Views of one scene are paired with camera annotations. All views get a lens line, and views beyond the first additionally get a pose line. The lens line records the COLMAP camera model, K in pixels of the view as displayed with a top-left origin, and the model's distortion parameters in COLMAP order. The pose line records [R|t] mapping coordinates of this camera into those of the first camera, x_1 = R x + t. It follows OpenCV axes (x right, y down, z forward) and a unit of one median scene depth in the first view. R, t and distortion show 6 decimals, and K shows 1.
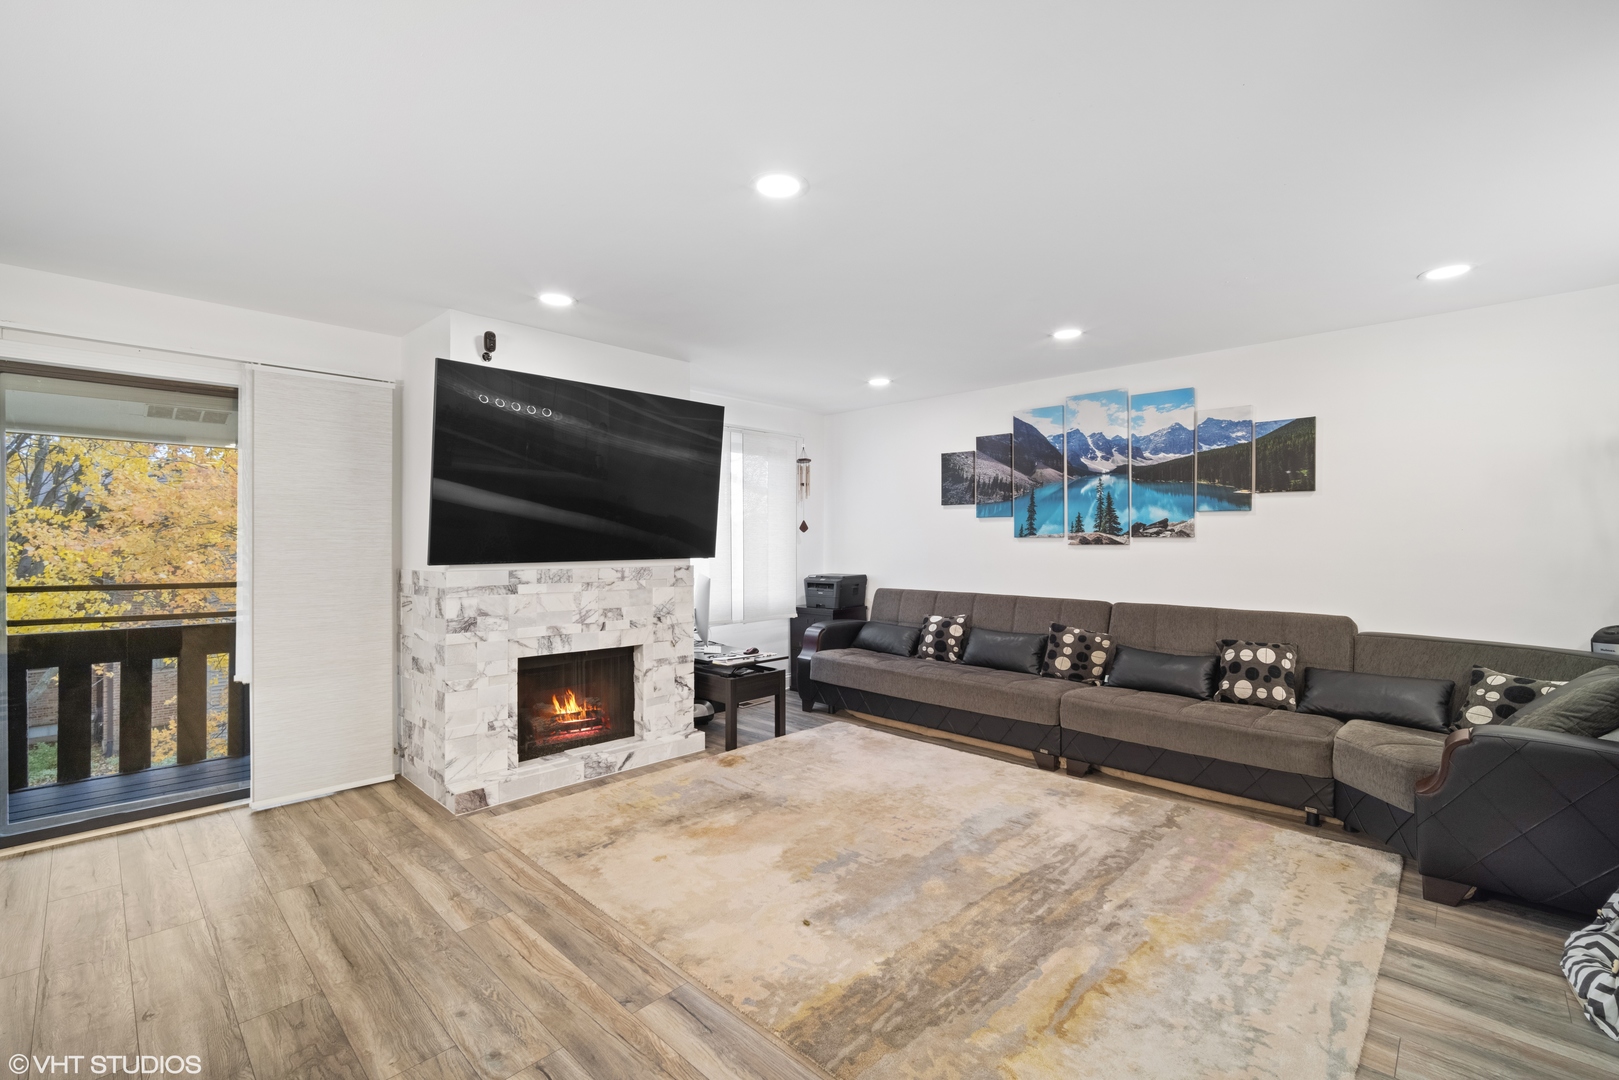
lens RADIAL K [[710.8, 0, 813.0], [0, 710.8, 528.8], [0, 0, 1]] dist [-0.015895, 0.000311]
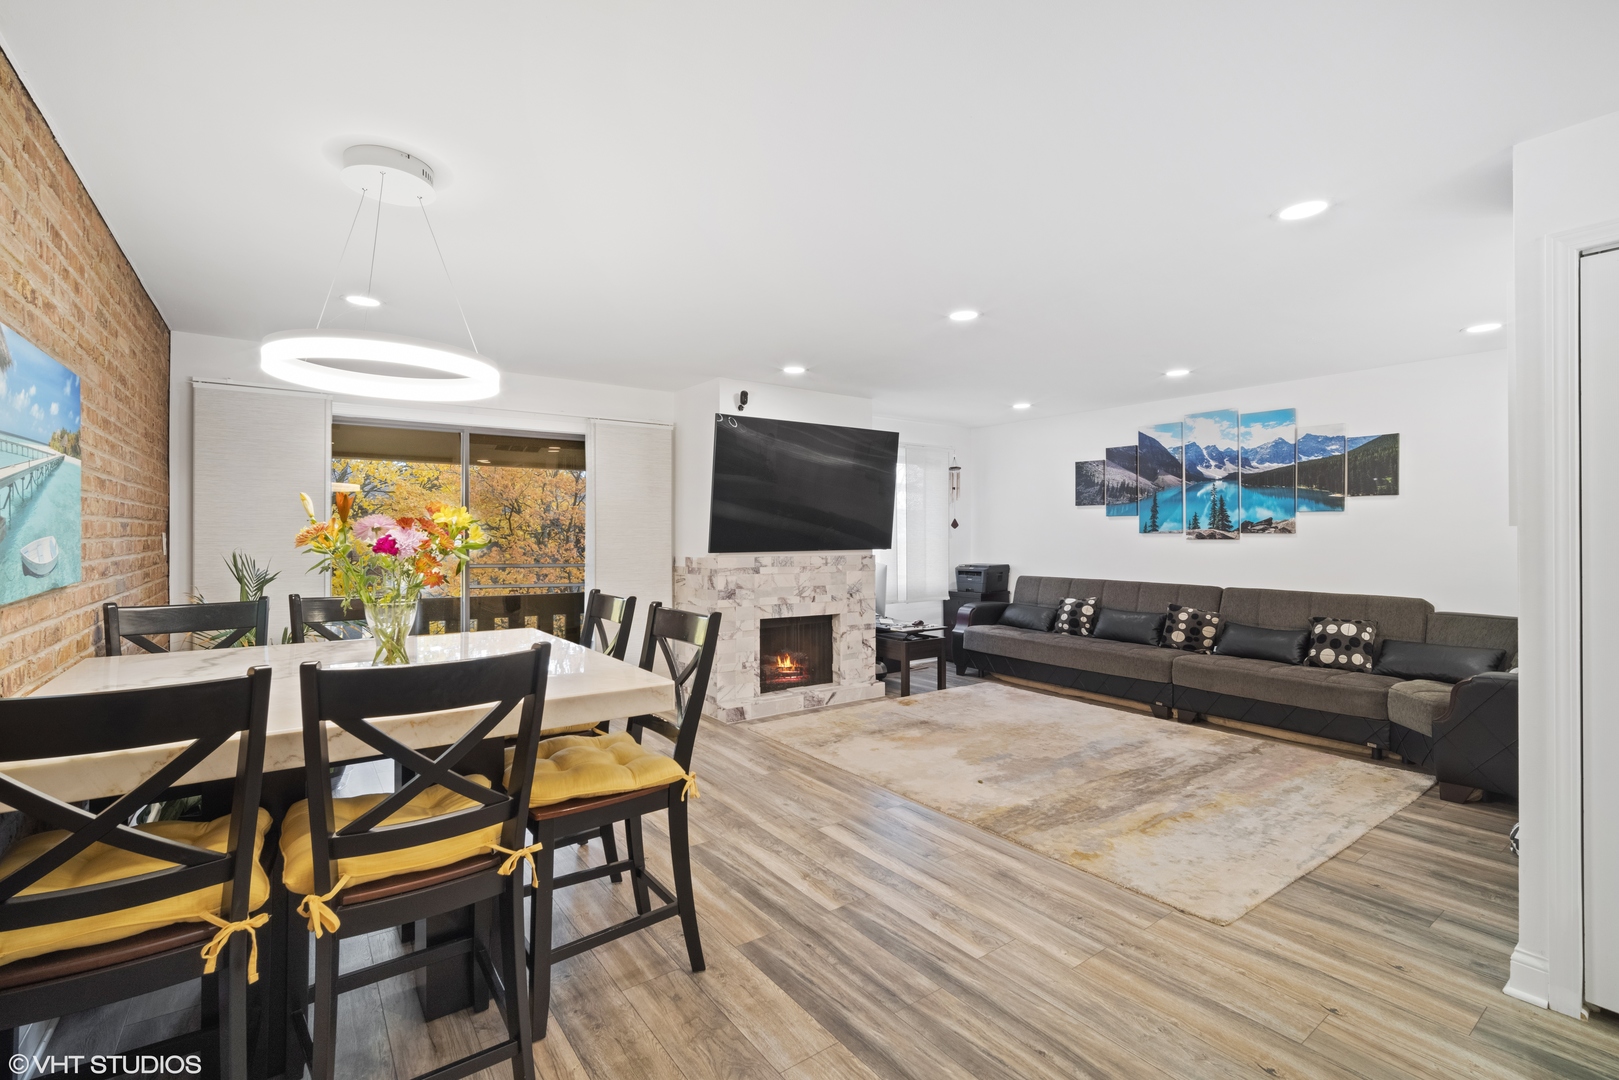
lens RADIAL K [[710.8, 0, 813.0], [0, 710.8, 528.8], [0, 0, 1]] dist [-0.015895, 0.000311]
pose [[0.983553, -0.001779, -0.180613, -0.054239], [0.003346, 0.999959, 0.008373, -0.009313], [0.180591, -0.008839, 0.983519, -0.365289]]
